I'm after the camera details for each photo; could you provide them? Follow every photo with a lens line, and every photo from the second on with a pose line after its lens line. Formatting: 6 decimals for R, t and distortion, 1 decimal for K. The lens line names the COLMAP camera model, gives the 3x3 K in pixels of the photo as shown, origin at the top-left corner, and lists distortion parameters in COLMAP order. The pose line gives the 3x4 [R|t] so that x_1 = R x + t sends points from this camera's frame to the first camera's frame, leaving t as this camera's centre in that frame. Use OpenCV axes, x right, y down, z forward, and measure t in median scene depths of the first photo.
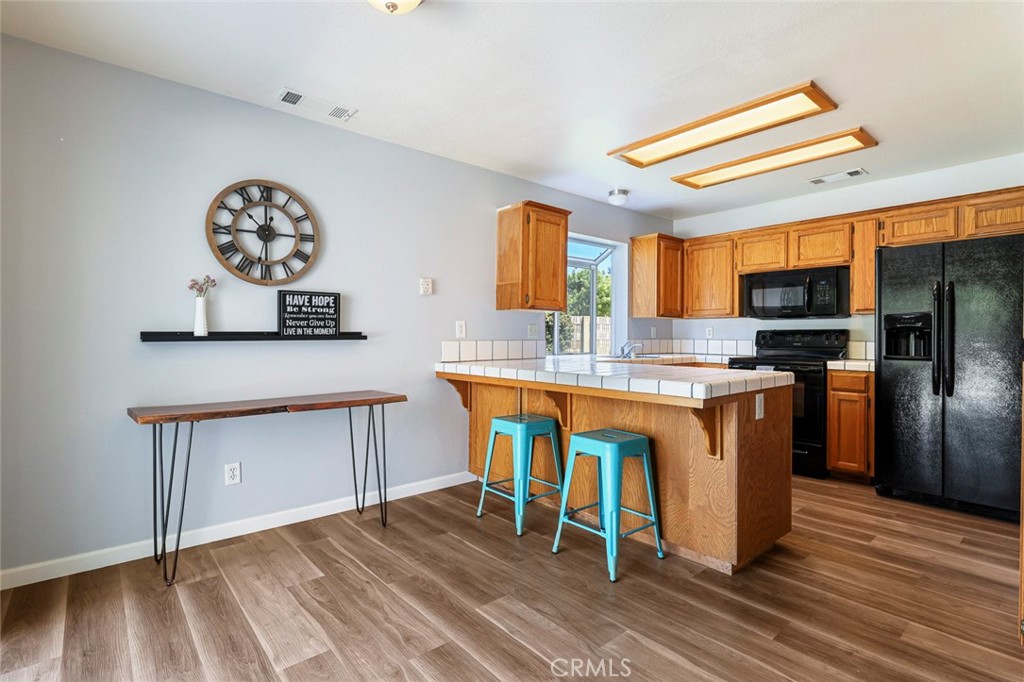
lens RADIAL K [[494.4, 0, 514.7], [0, 494.4, 331.3], [0, 0, 1]] dist [-0.000683, -0.000207]
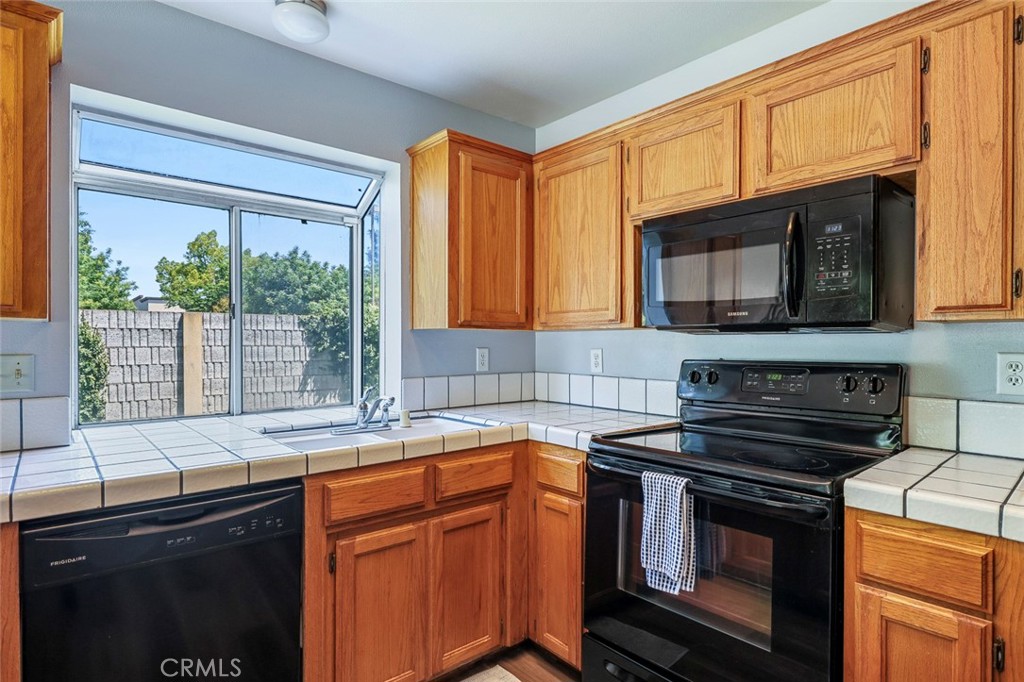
lens RADIAL K [[543.3, 0, 512.0], [0, 543.3, 341.0], [0, 0, 1]] dist [0.000575, 0.000769]
pose [[0.999974, -0.006178, -0.003614, 0.382452], [0.006210, 0.999943, 0.008736, -0.024797], [0.003559, -0.008758, 0.999955, 0.592736]]
